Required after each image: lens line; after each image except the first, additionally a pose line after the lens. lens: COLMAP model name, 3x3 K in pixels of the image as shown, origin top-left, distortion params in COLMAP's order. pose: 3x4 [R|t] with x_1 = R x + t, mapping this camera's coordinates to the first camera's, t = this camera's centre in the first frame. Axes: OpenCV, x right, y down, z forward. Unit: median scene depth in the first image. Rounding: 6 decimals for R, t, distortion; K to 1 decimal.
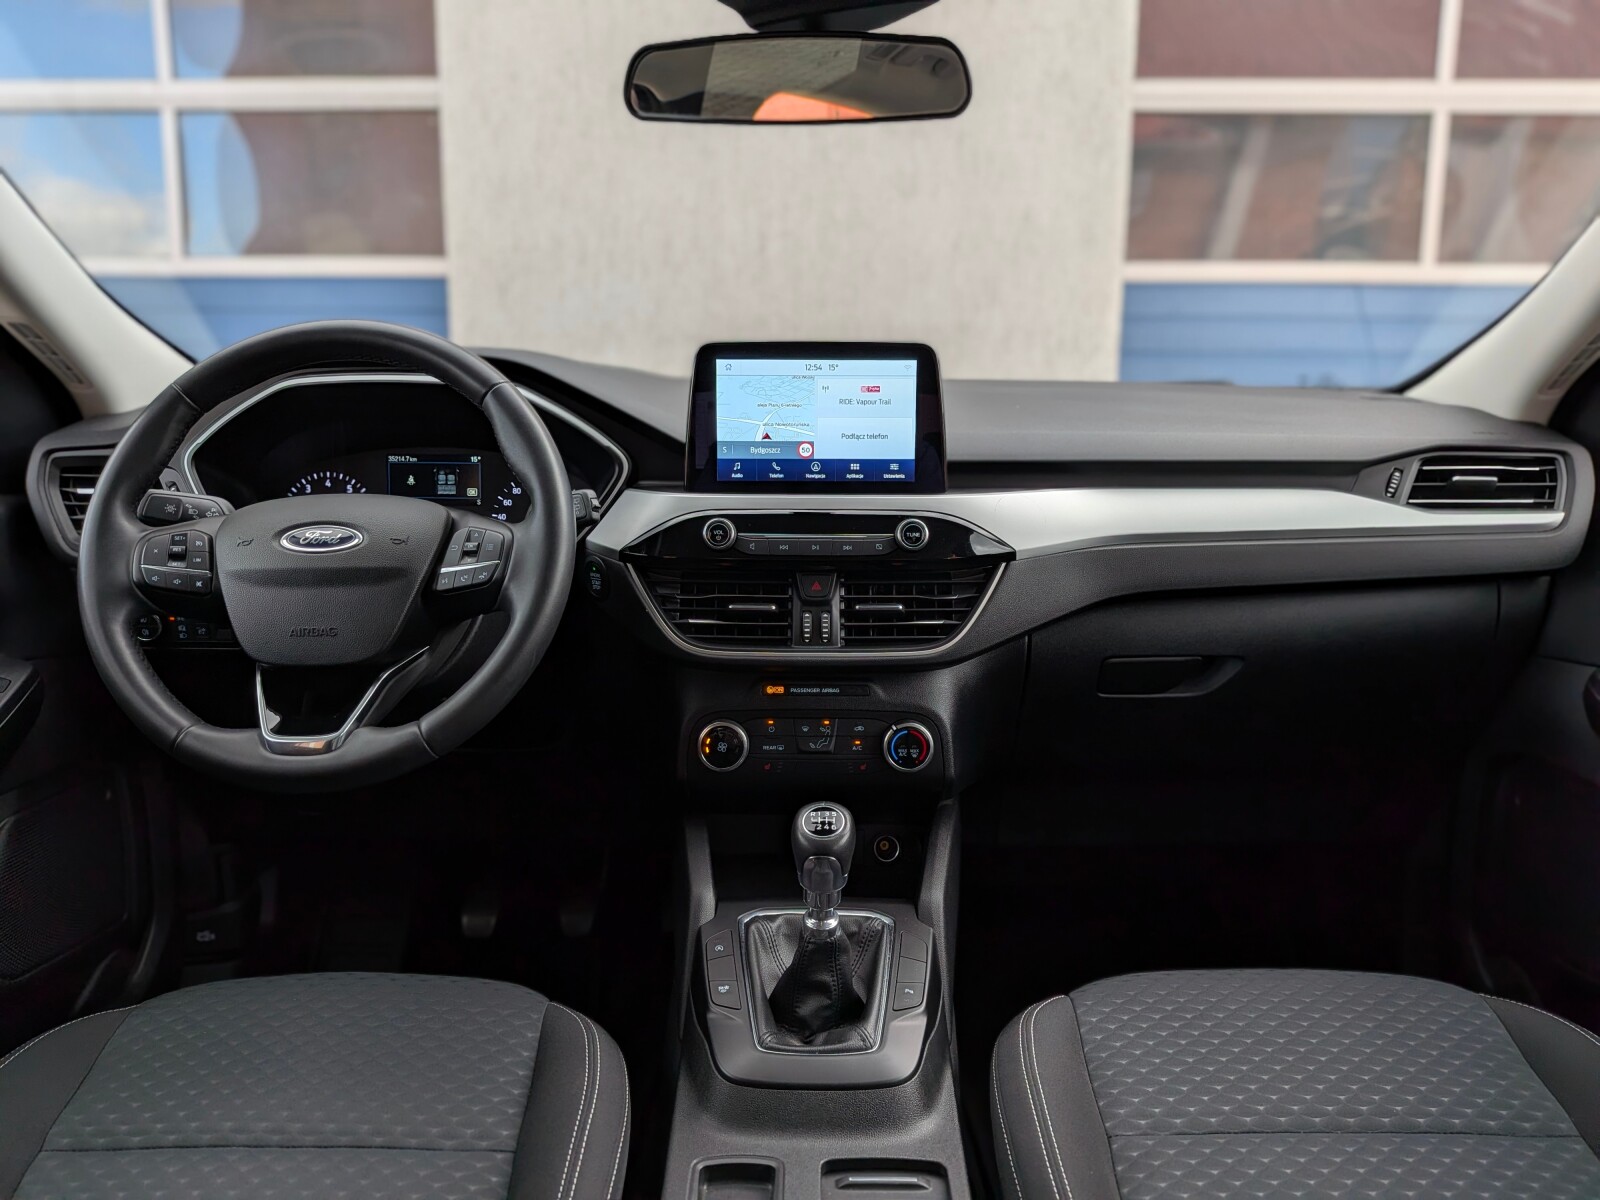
lens RADIAL K [[1145.0, 0, 805.9], [0, 1145.0, 594.5], [0, 0, 1]] dist [0.086292, -0.164444]
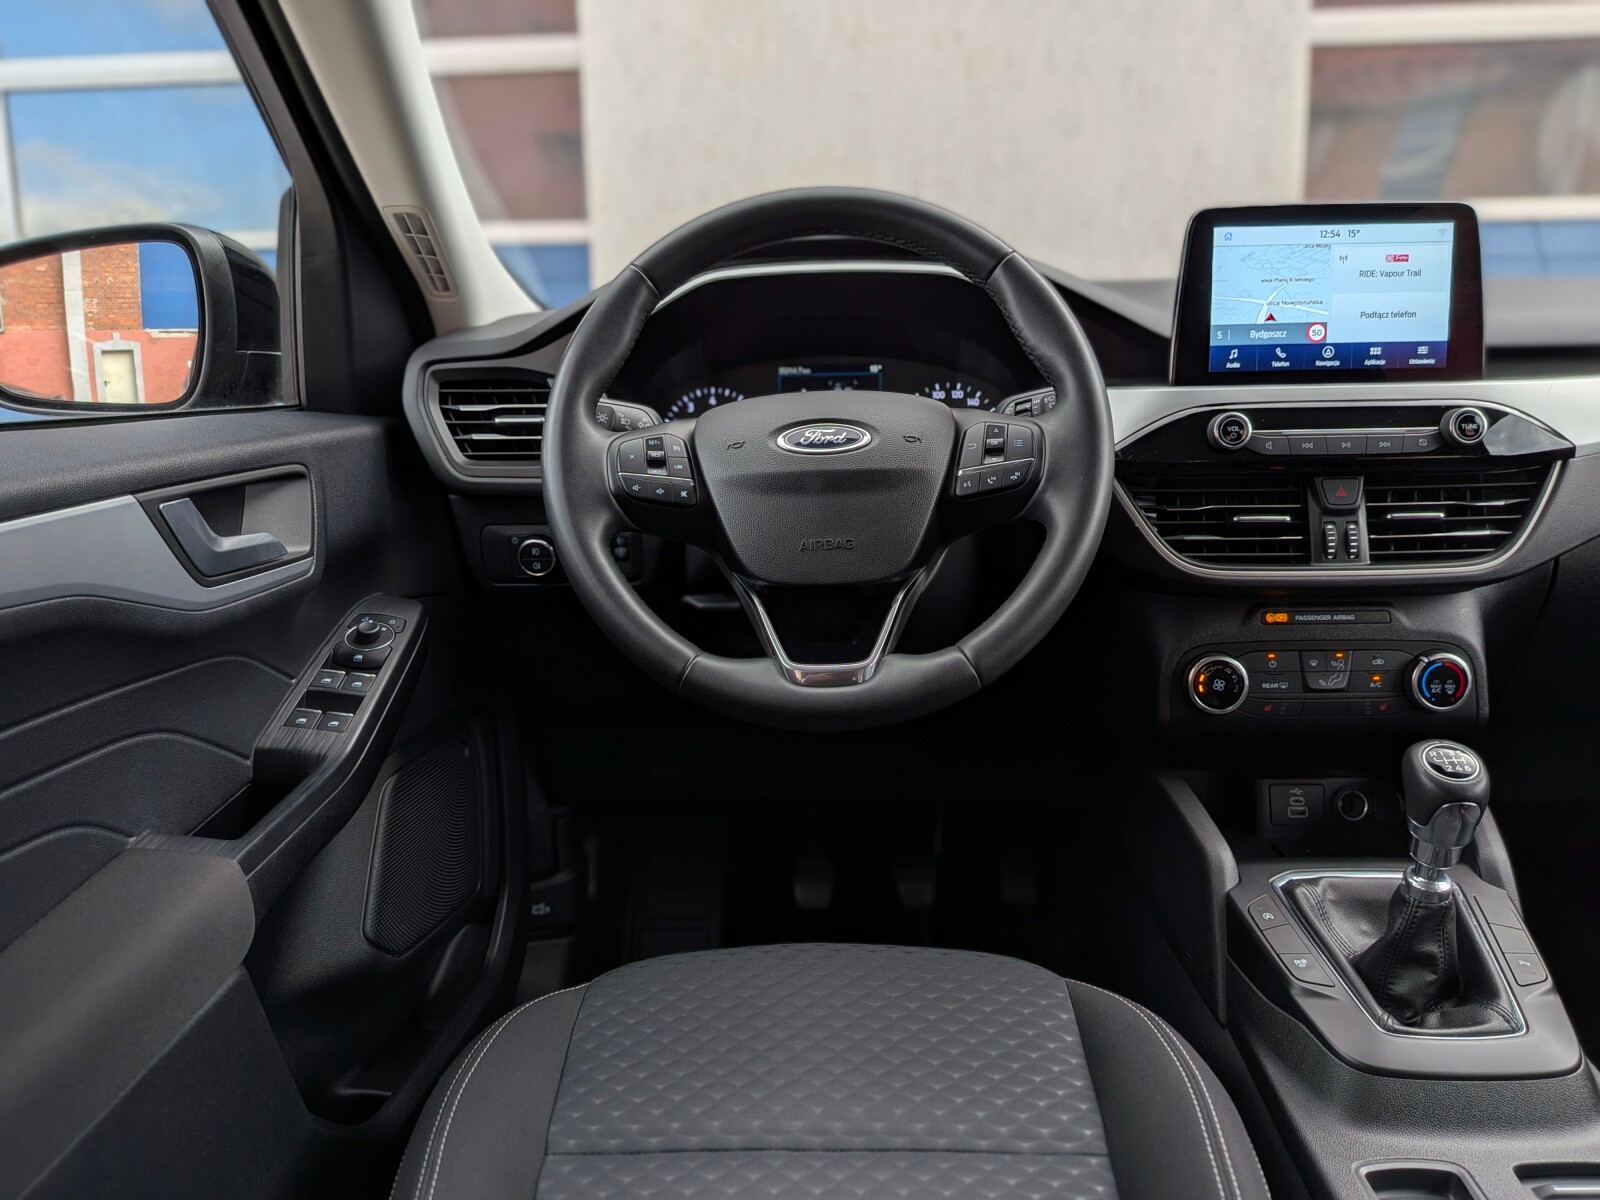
lens RADIAL K [[1149.4, 0, 801.6], [0, 1149.4, 588.2], [0, 0, 1]] dist [0.087316, -0.181681]
pose [[0.998699, -0.017877, -0.047762, -0.345471], [0.018330, 0.999791, 0.009070, 0.048184], [0.047590, -0.009934, 0.998818, 0.125544]]
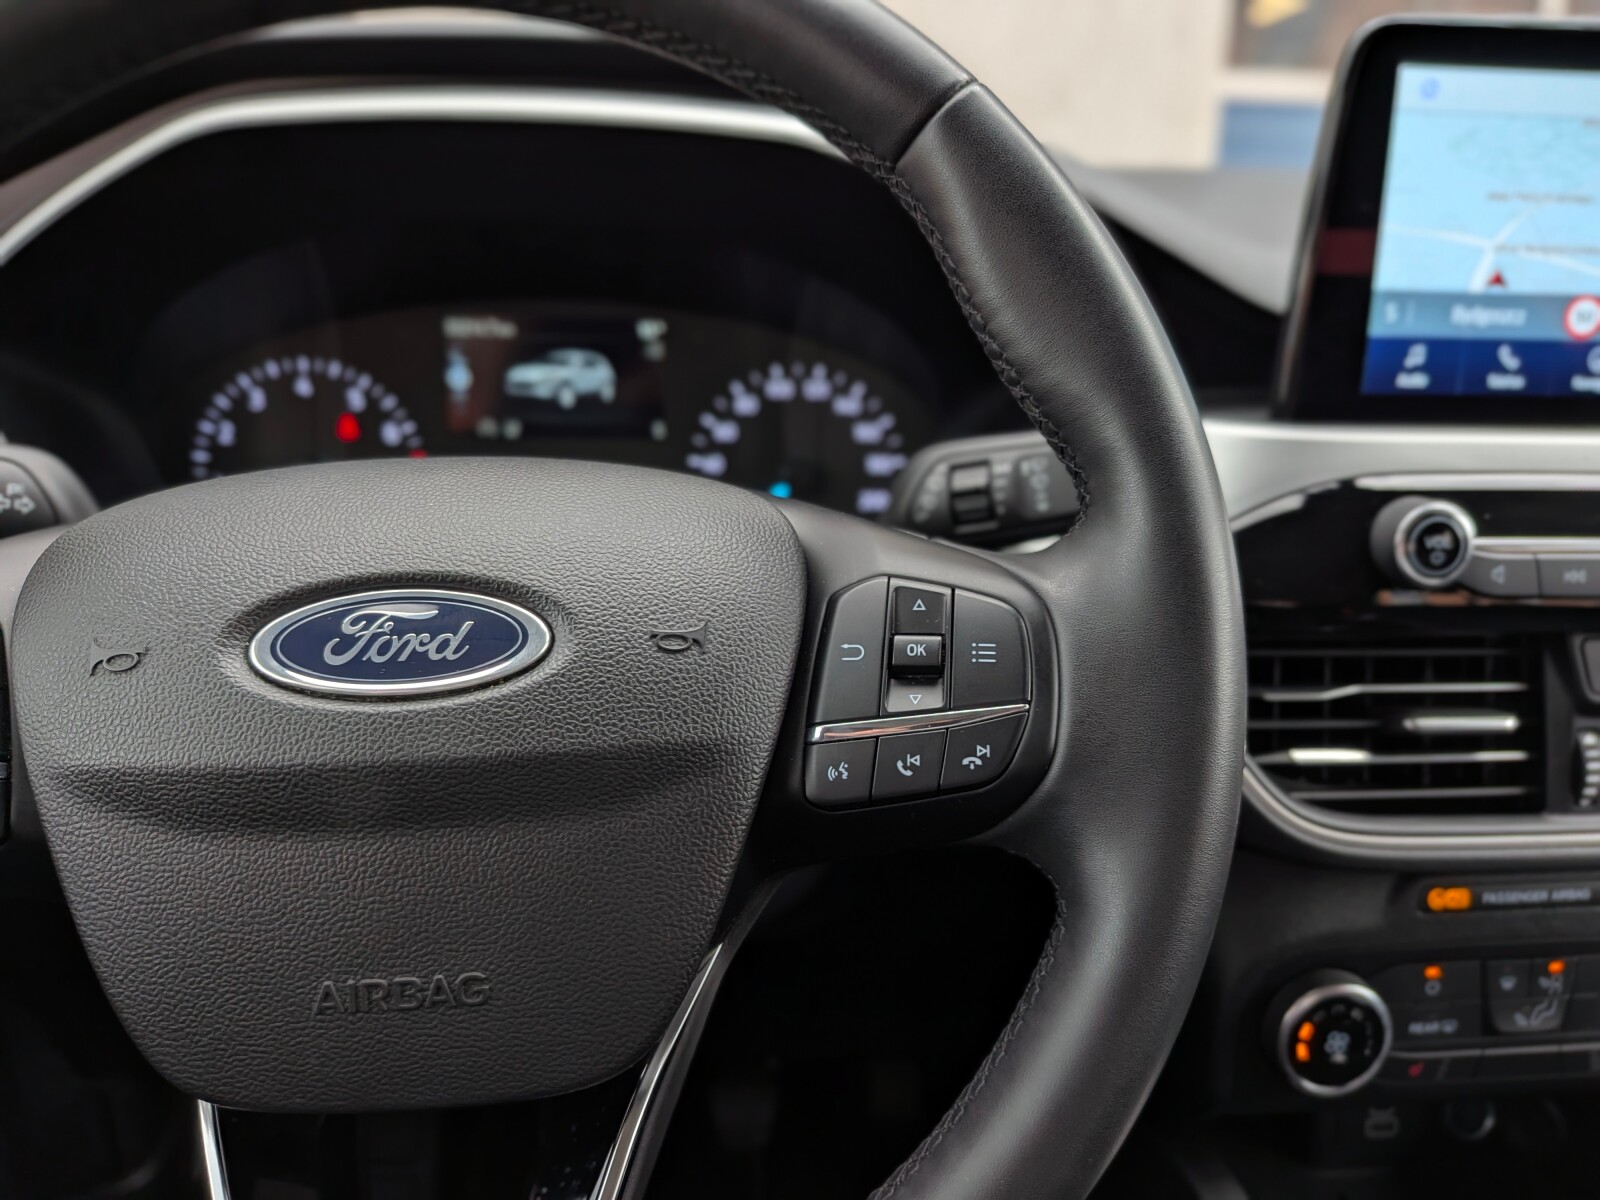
lens RADIAL K [[1168.0, 0, 817.3], [0, 1168.0, 592.7], [0, 0, 1]] dist [0.060057, -0.131098]
pose [[0.996289, -0.012561, 0.085147, -0.298906], [0.002522, 0.993130, 0.116989, -0.080512], [-0.086032, -0.116340, 0.989476, 0.622767]]
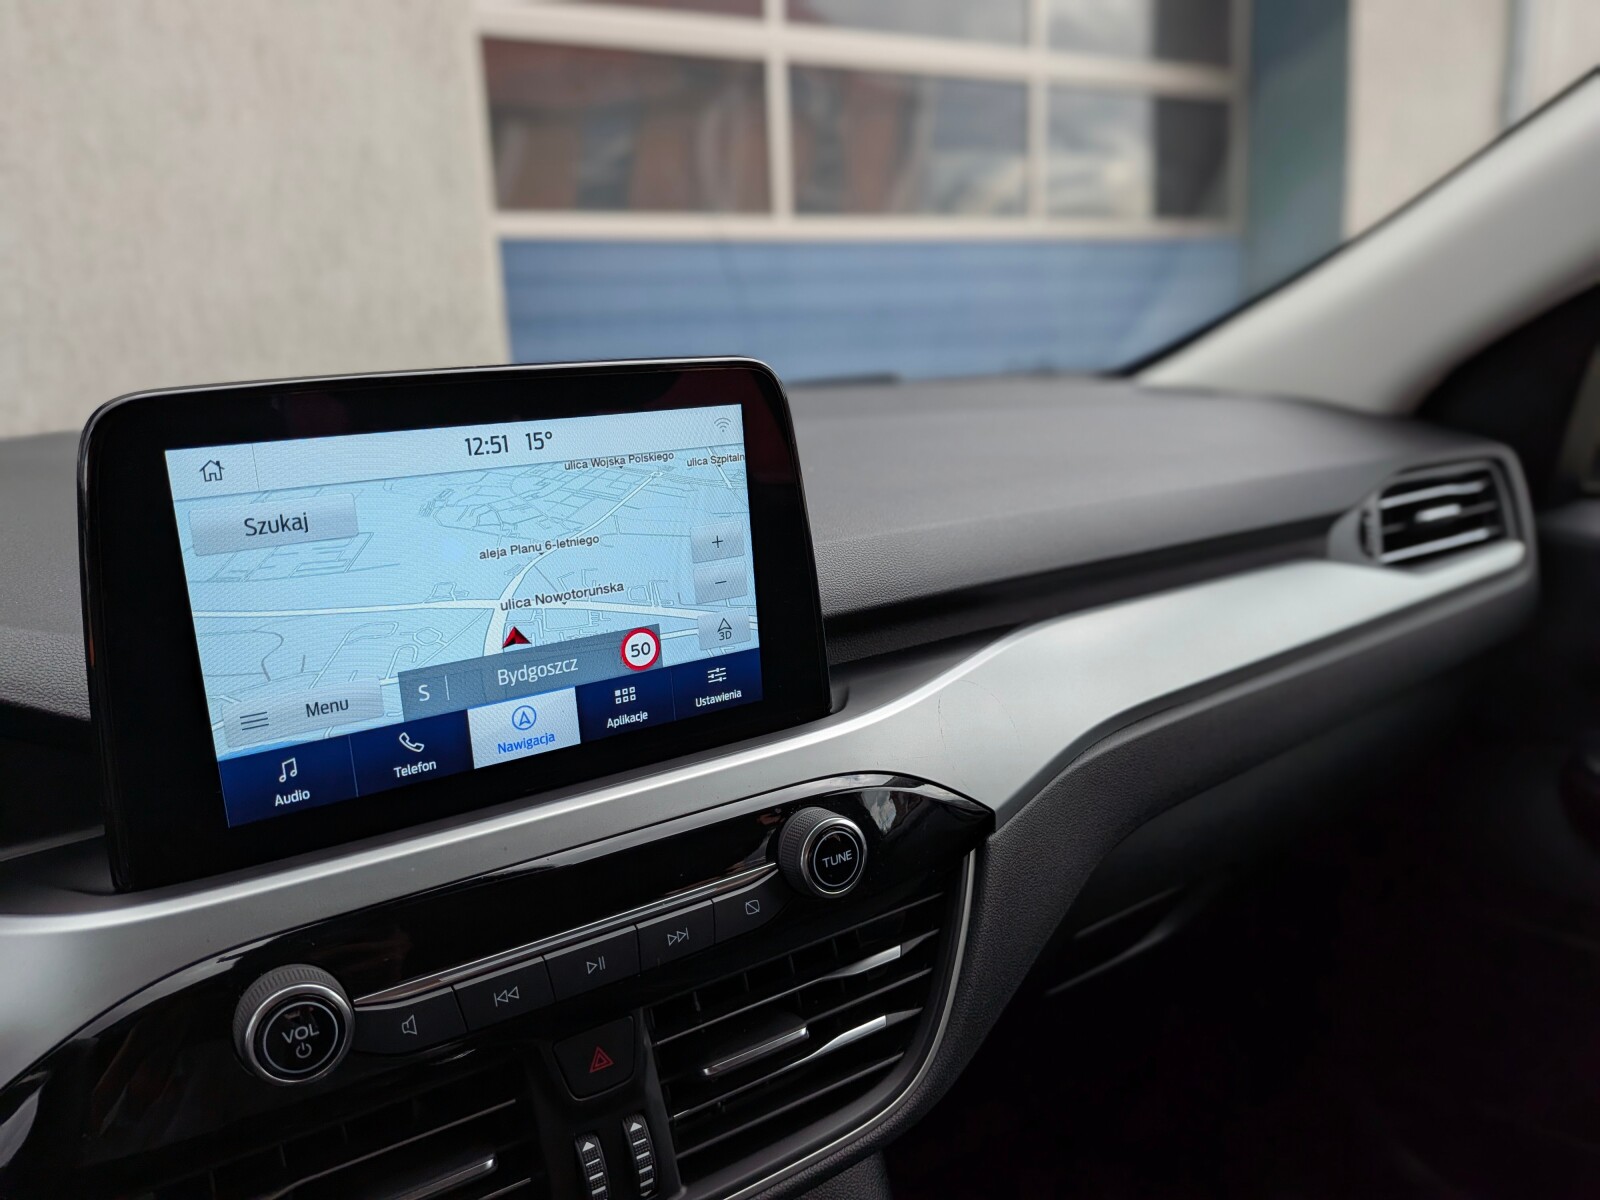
lens RADIAL K [[1168.0, 0, 817.3], [0, 1168.0, 592.7], [0, 0, 1]] dist [0.060057, -0.131098]
pose [[0.828666, -0.159570, 0.536517, -0.106952], [0.145442, 0.986965, 0.068902, -0.163936], [-0.540518, 0.020935, 0.841072, 0.648987]]
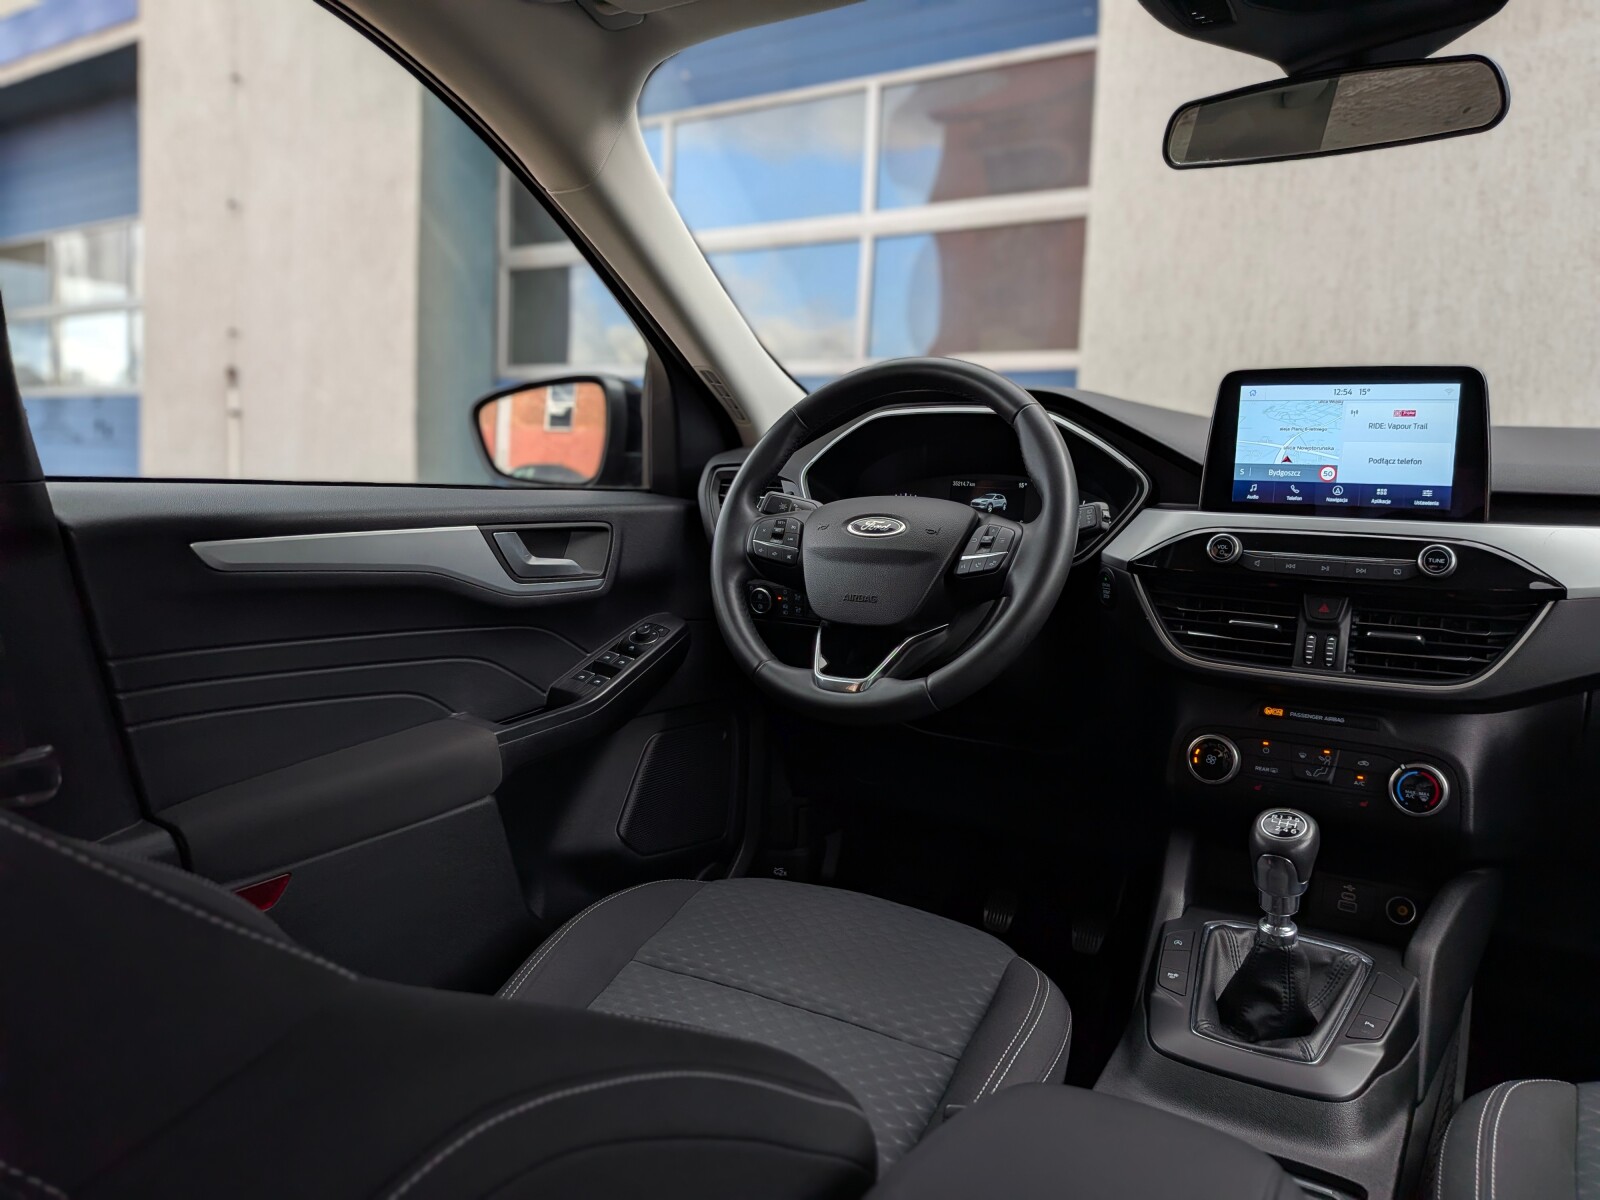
lens RADIAL K [[1145.0, 0, 805.9], [0, 1145.0, 594.5], [0, 0, 1]] dist [0.086292, -0.164444]
pose [[0.856059, 0.075100, -0.511393, 0.134861], [-0.119860, 0.991262, -0.055072, 0.088533], [0.502788, 0.108440, 0.857581, -0.080018]]
